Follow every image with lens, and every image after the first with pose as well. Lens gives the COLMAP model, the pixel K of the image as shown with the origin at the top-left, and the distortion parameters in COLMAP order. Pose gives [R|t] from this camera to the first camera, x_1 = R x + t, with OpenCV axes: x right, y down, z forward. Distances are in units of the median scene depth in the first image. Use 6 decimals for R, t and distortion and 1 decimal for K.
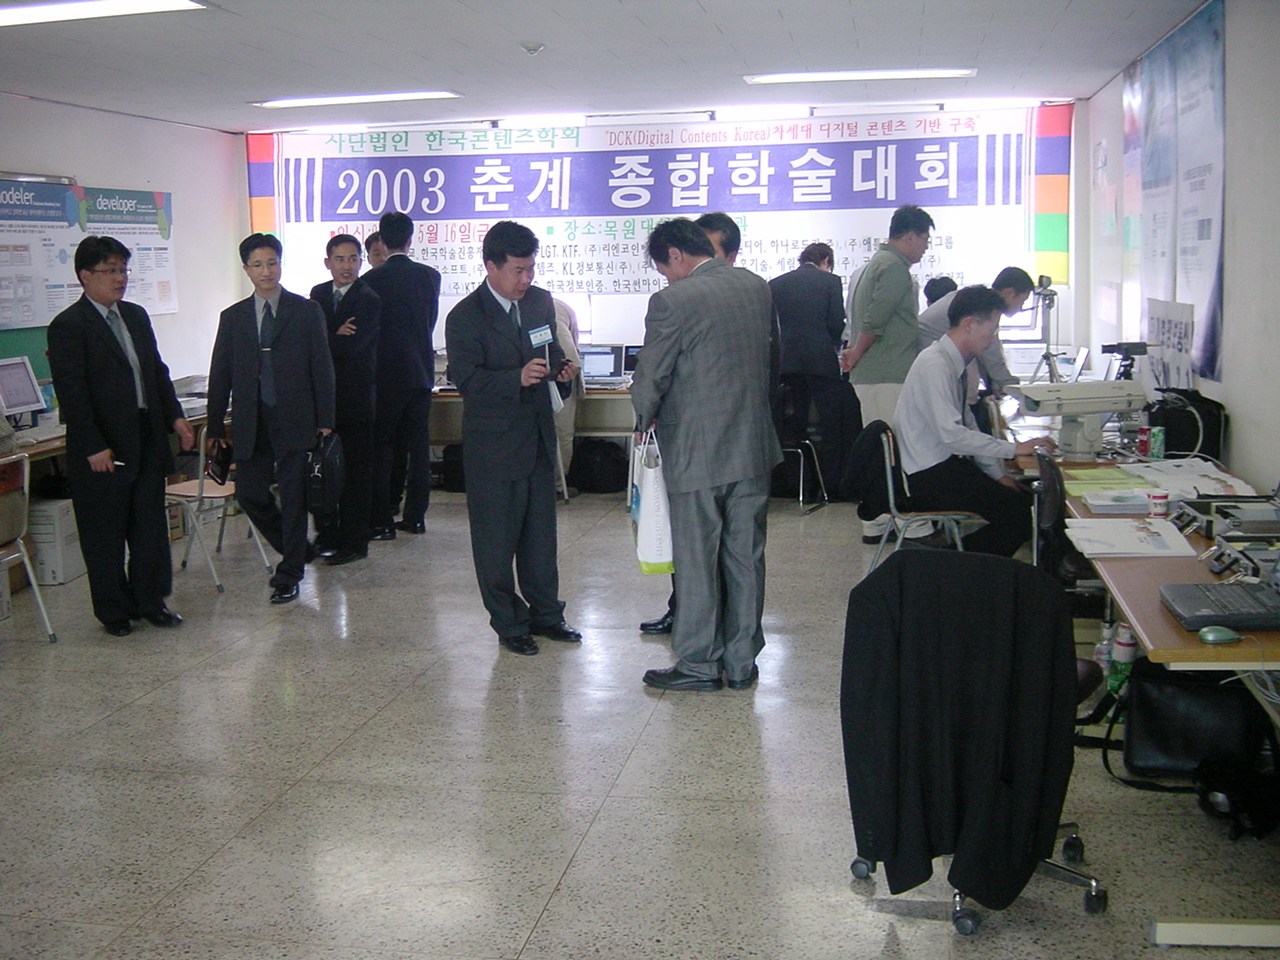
lens RADIAL K [[1501.1, 0, 640.0], [0, 1501.1, 480.0], [0, 0, 1]] dist [-0.122127, -0.030589]
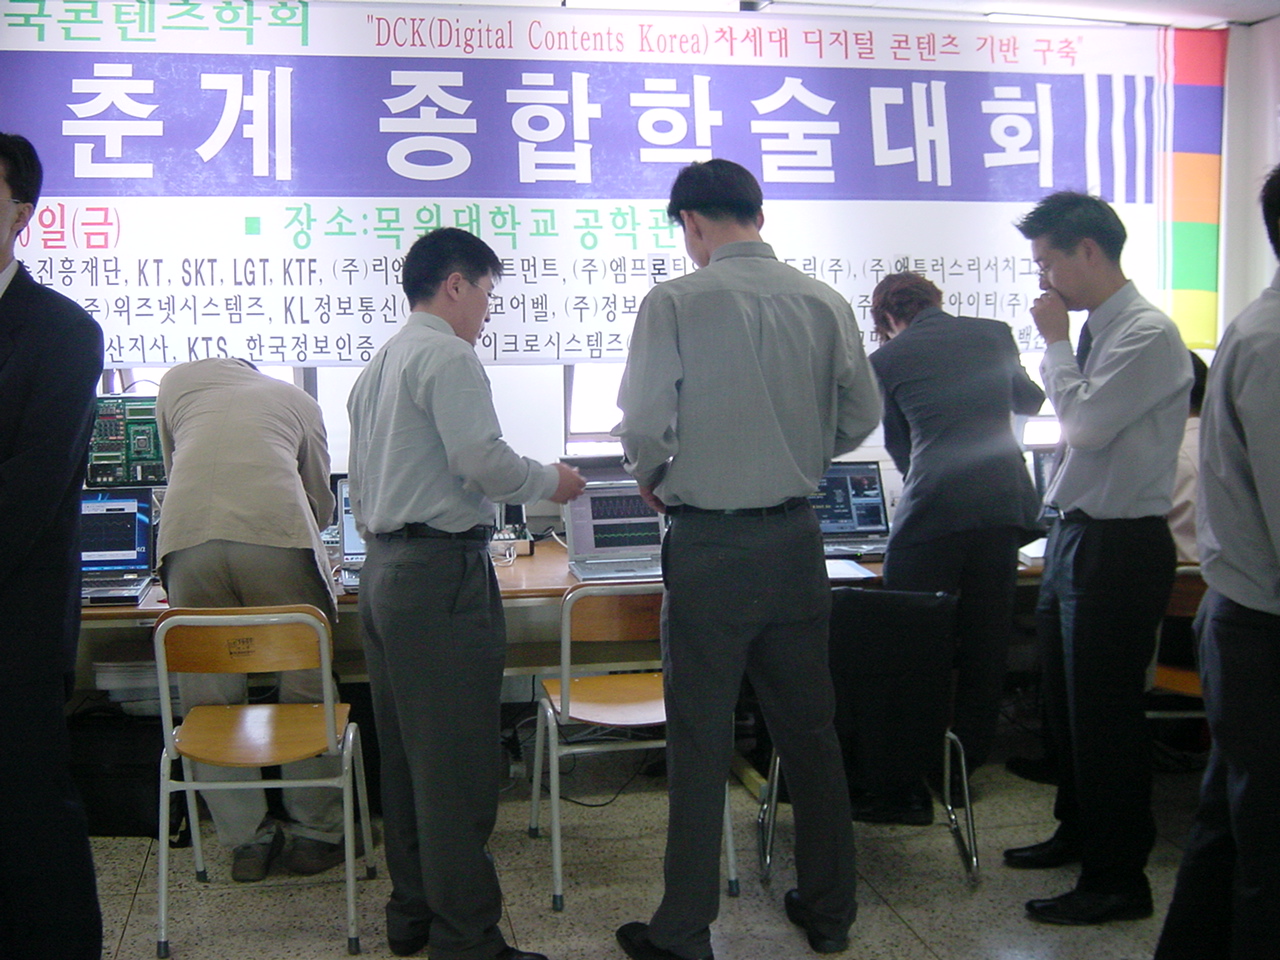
lens RADIAL K [[1501.1, 0, 640.0], [0, 1501.1, 480.0], [0, 0, 1]] dist [-0.122127, -0.030589]
pose [[0.925338, -0.034061, 0.377609, -0.125489], [0.027560, 0.999364, 0.022608, -0.097844], [-0.378139, -0.010513, 0.925689, 0.545358]]
